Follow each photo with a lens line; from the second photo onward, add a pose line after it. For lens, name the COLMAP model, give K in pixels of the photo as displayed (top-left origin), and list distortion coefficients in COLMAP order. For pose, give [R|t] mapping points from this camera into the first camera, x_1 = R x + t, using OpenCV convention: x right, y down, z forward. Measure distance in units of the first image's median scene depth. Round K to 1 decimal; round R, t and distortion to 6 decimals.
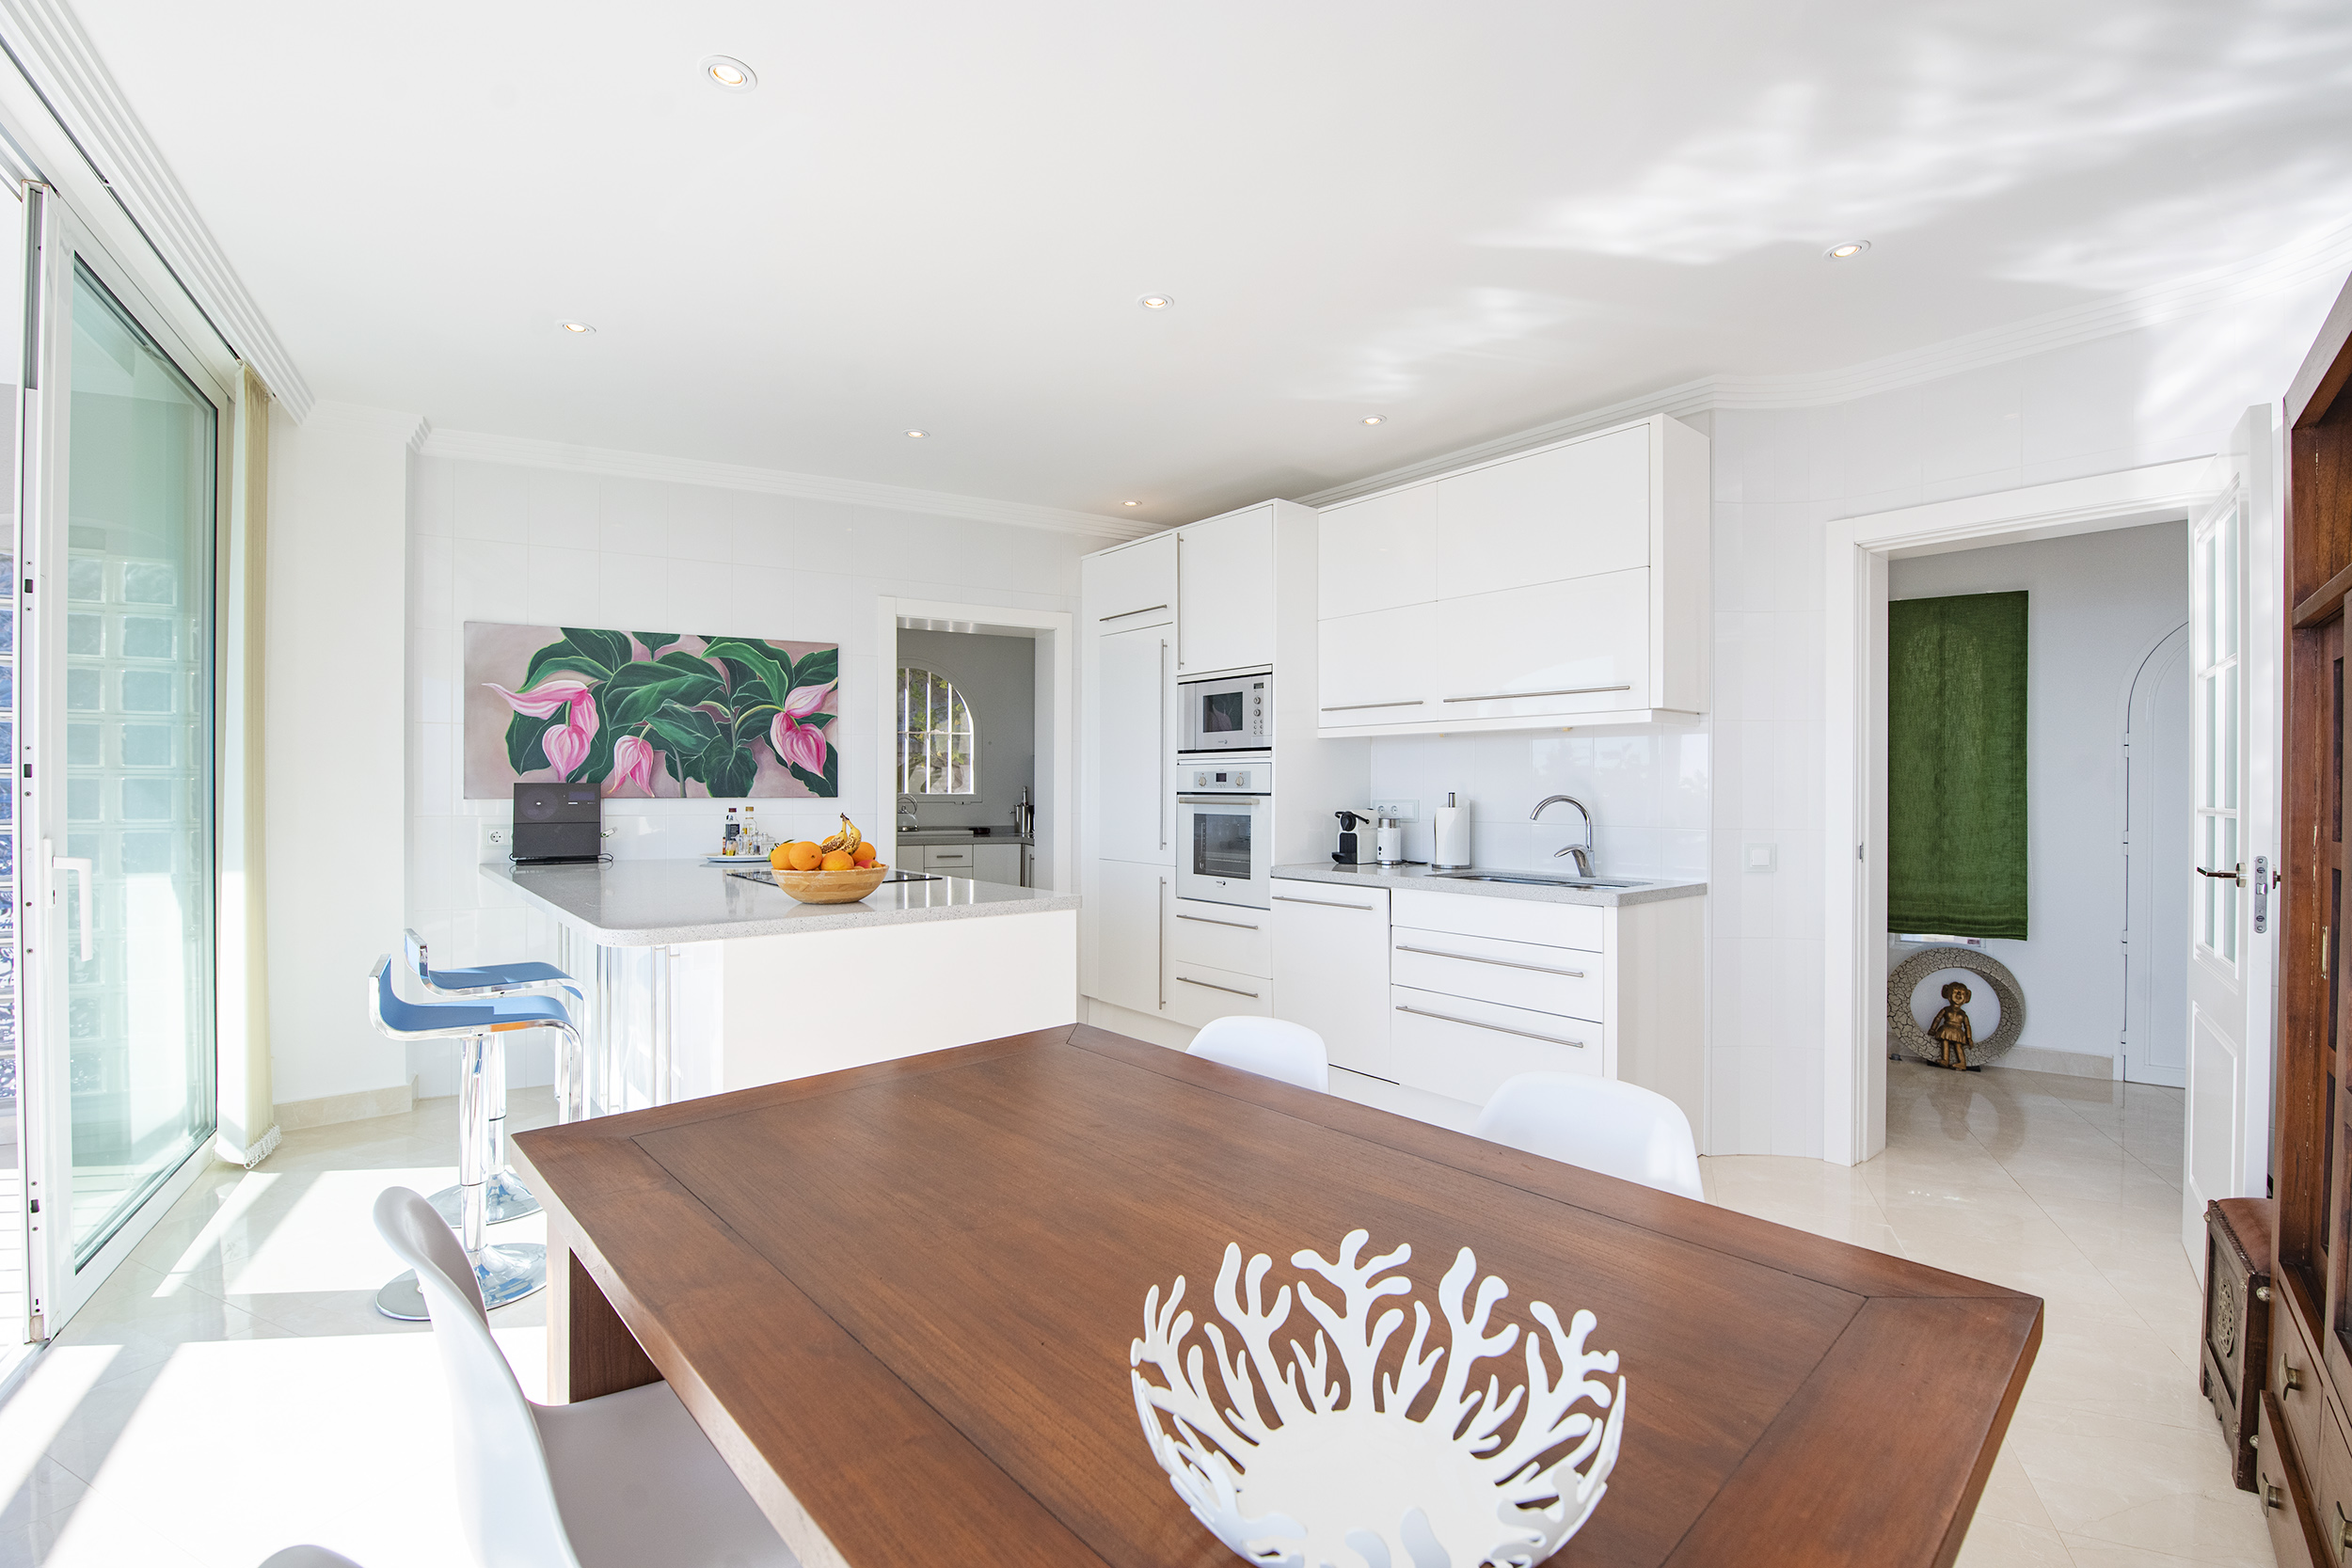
lens RADIAL K [[1024.1, 0, 1222.7], [0, 1024.1, 790.2], [0, 0, 1]] dist [-0.004299, -0.007877]
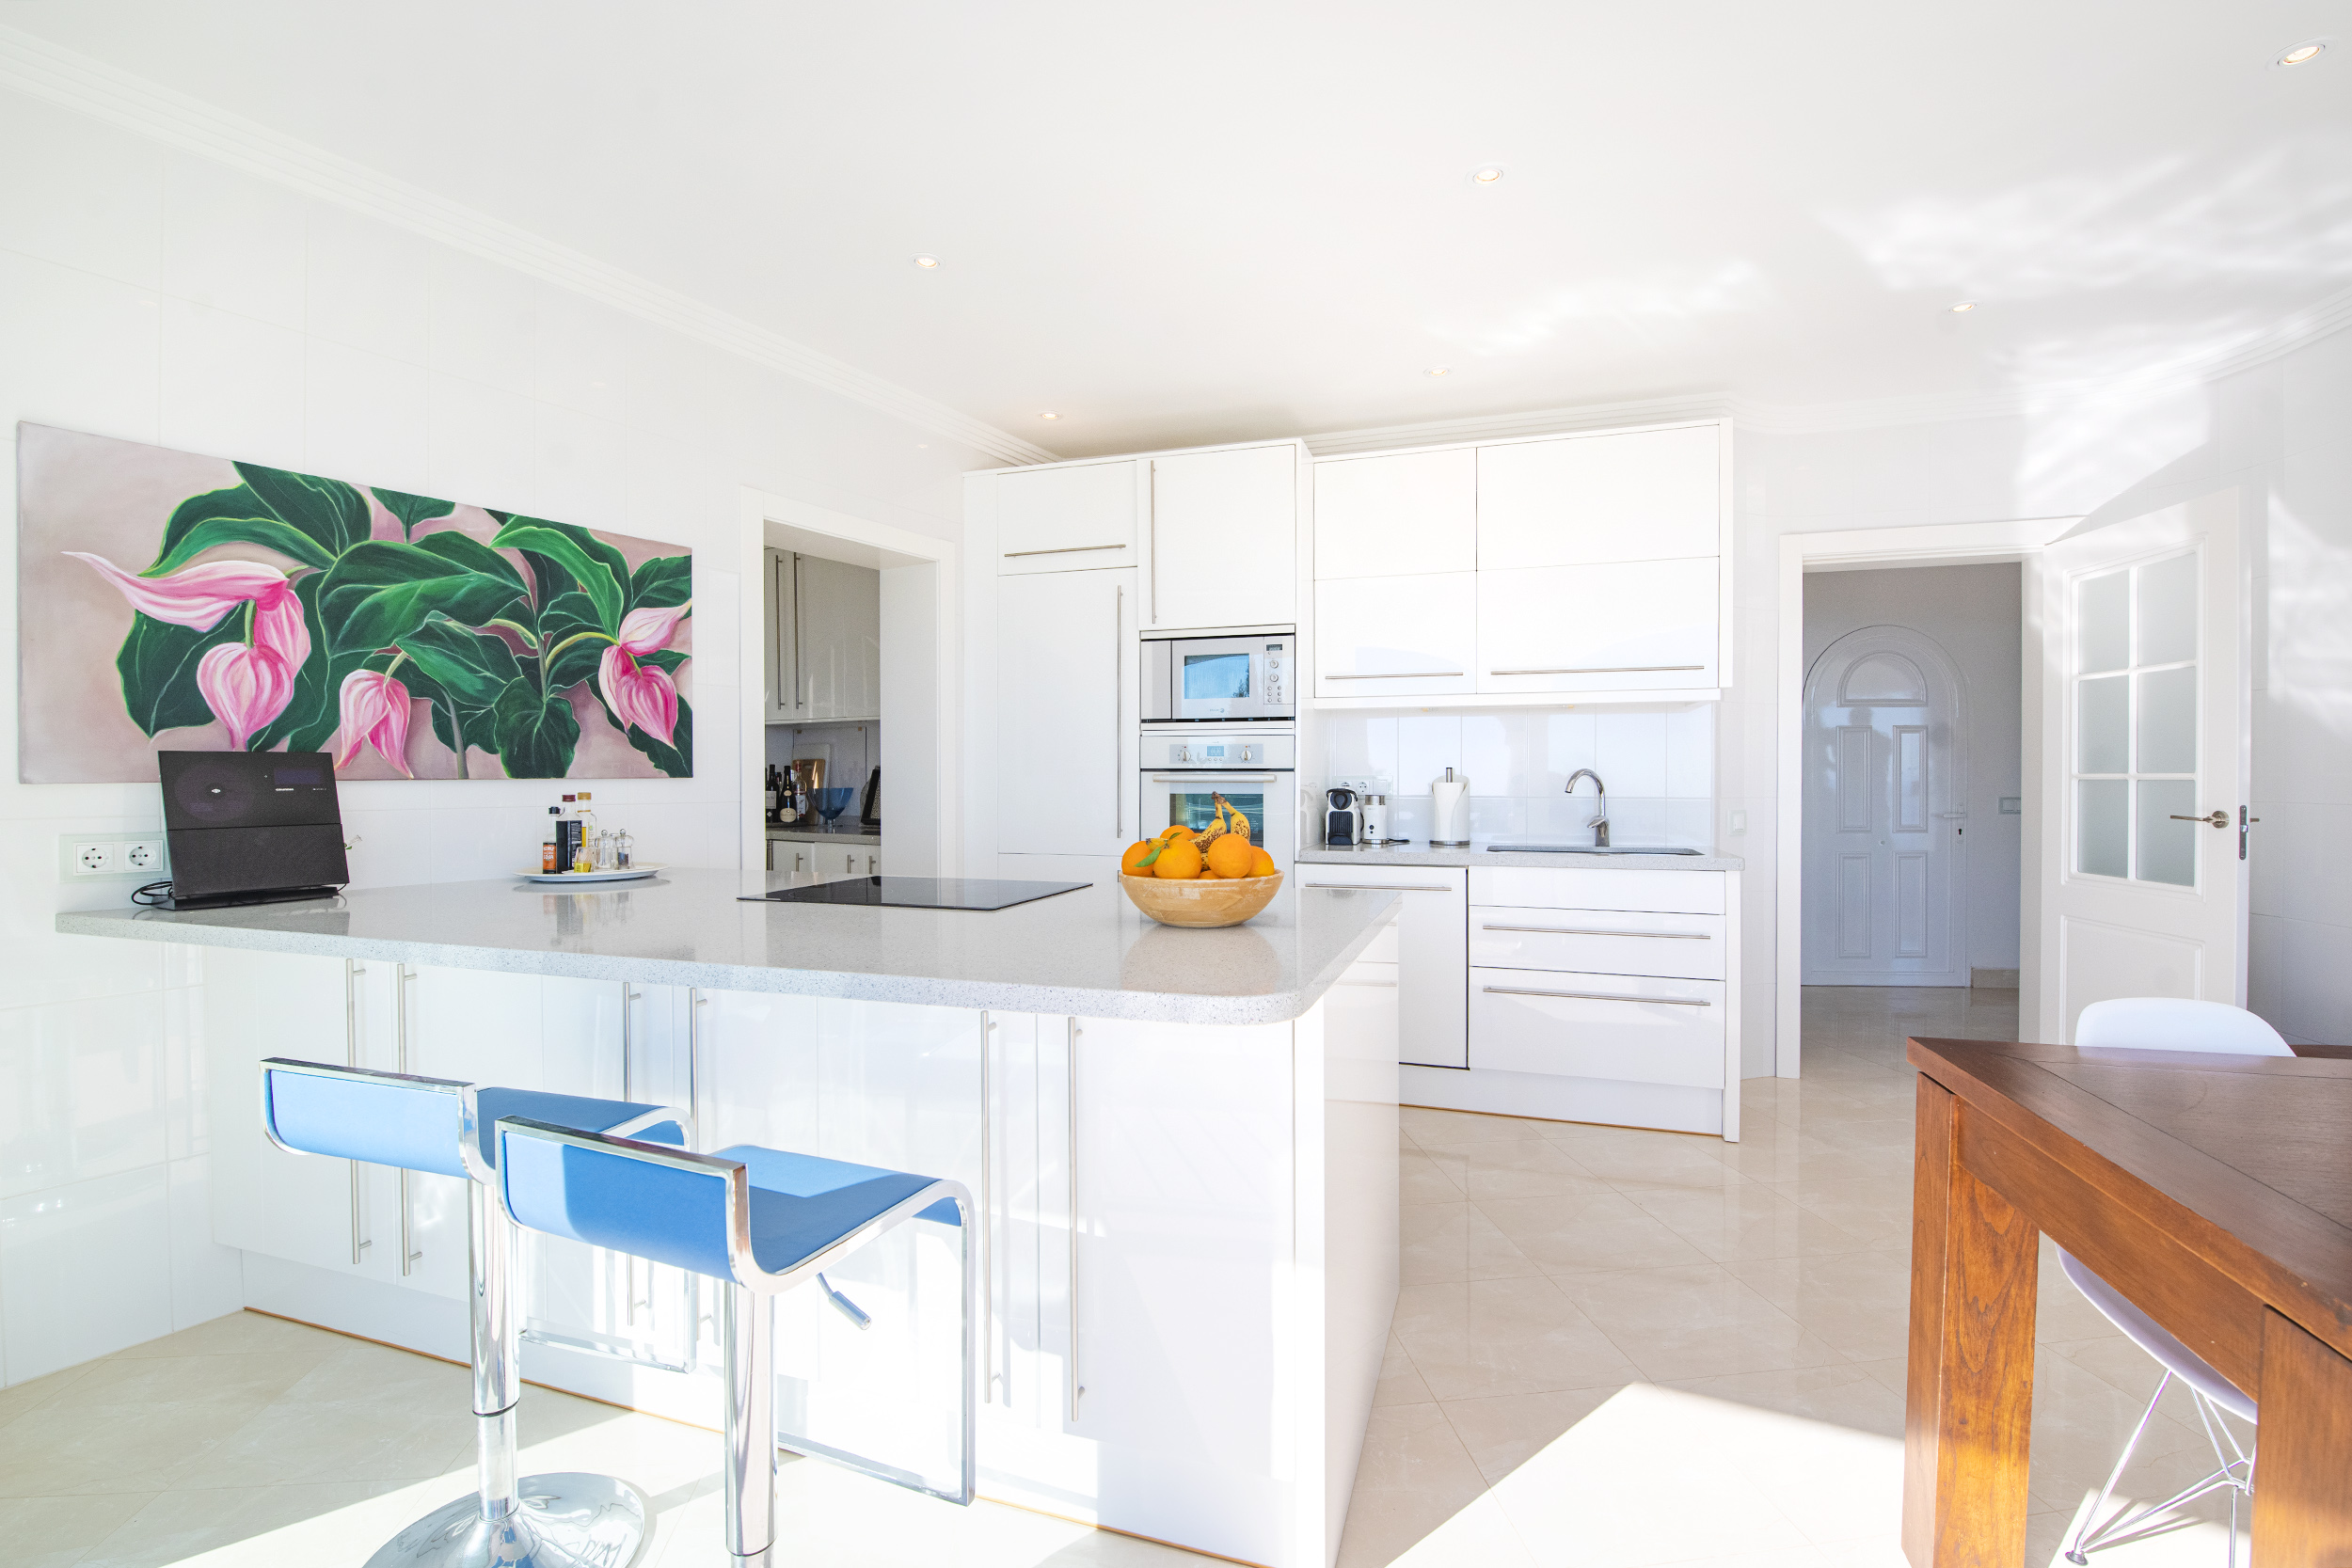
lens RADIAL K [[1024.1, 0, 1197.5], [0, 1024.1, 785.1], [0, 0, 1]] dist [-0.004299, -0.007877]
pose [[0.855224, -0.009893, 0.518164, -0.475379], [0.004985, 0.999929, 0.010865, 0.006746], [-0.518234, -0.006709, 0.855212, 0.273380]]
